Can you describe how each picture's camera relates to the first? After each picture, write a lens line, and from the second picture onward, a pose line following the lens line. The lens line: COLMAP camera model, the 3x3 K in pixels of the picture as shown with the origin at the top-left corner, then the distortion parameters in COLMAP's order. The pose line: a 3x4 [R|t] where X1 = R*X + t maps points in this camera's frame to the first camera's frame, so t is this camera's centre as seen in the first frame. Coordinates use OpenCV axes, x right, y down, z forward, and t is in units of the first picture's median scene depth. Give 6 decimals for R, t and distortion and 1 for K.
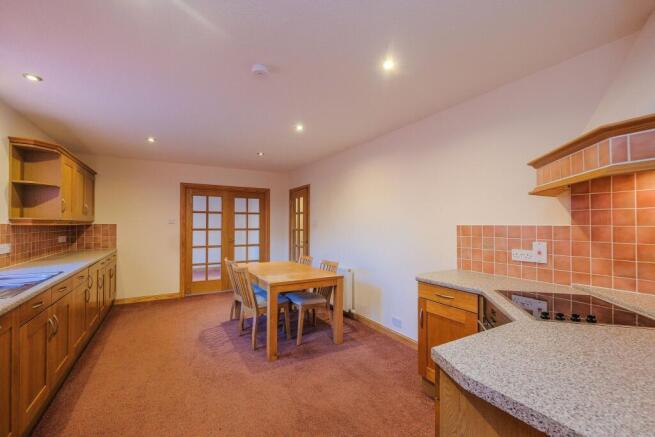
lens RADIAL K [[282.3, 0, 330.0], [0, 282.3, 220.8], [0, 0, 1]] dist [0.000016, 0.000054]
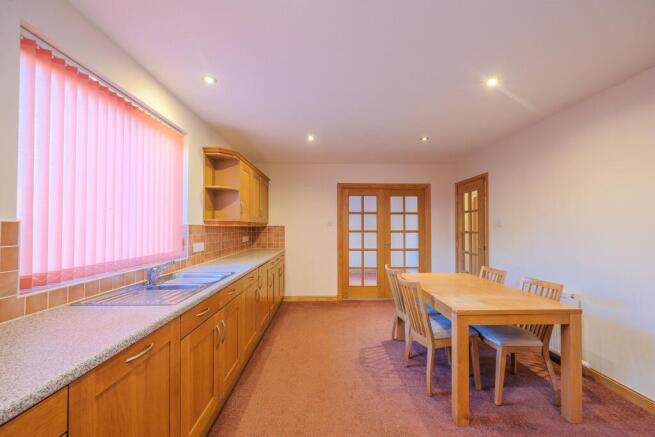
lens RADIAL K [[282.3, 0, 330.0], [0, 282.3, 220.8], [0, 0, 1]] dist [0.000016, 0.000054]
pose [[0.873258, -0.012532, -0.487096, -0.120926], [0.008138, 0.999905, -0.011136, 0.009125], [0.487190, 0.005761, 0.873277, 0.211805]]
